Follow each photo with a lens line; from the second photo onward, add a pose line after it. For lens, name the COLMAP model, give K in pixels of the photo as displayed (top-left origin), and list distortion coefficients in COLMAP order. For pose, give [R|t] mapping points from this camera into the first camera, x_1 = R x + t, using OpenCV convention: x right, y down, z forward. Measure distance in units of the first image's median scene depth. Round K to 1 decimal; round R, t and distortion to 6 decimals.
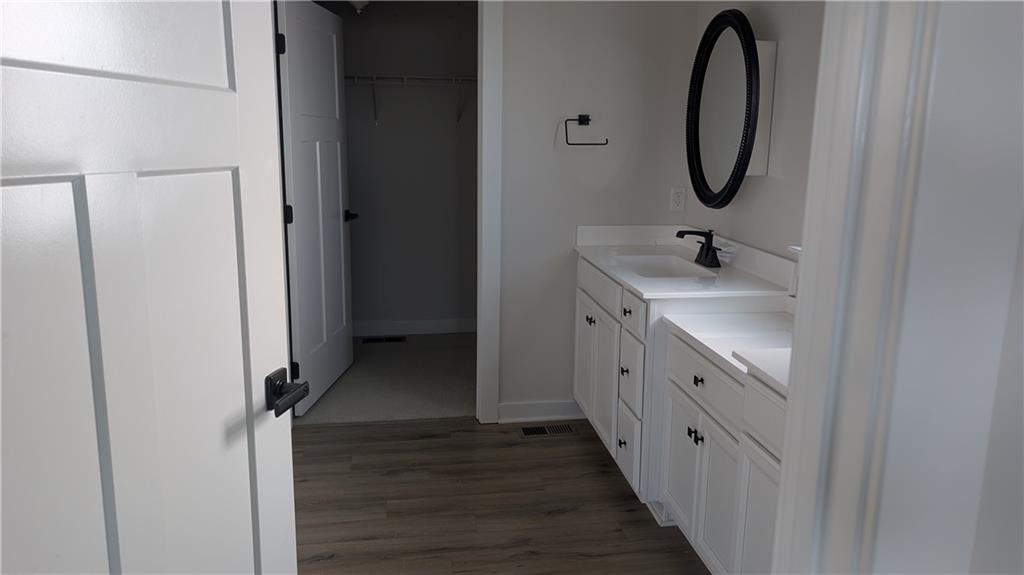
lens RADIAL K [[752.3, 0, 512.0], [0, 752.3, 287.5], [0, 0, 1]] dist [0.003858, 0.001018]
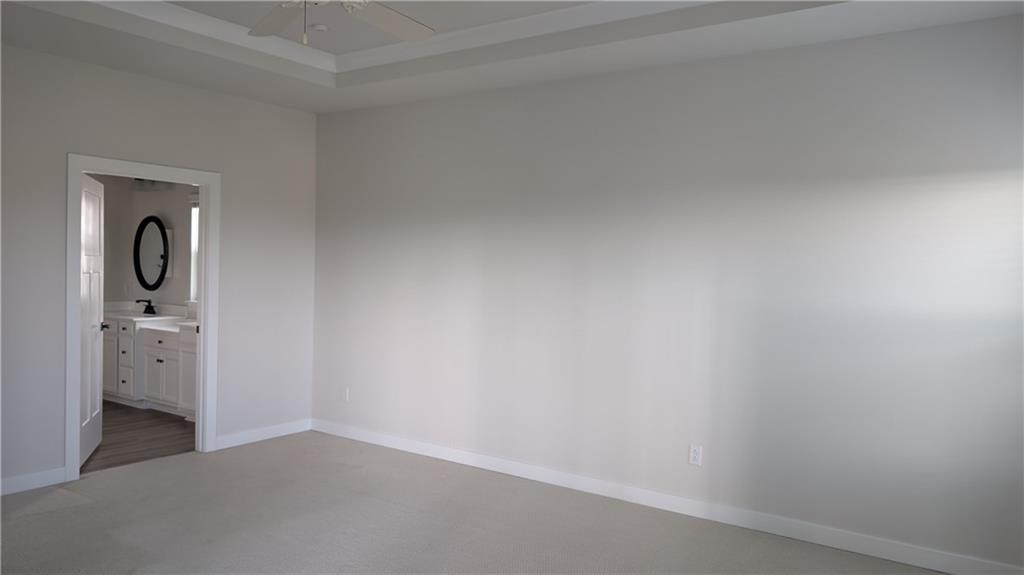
lens RADIAL K [[752.3, 0, 512.0], [0, 752.3, 287.5], [0, 0, 1]] dist [0.003858, 0.001018]
pose [[0.693146, -0.020003, 0.720520, -0.729371], [0.132363, 0.986148, -0.099957, 0.303886], [-0.708540, 0.164655, 0.686192, -1.630757]]
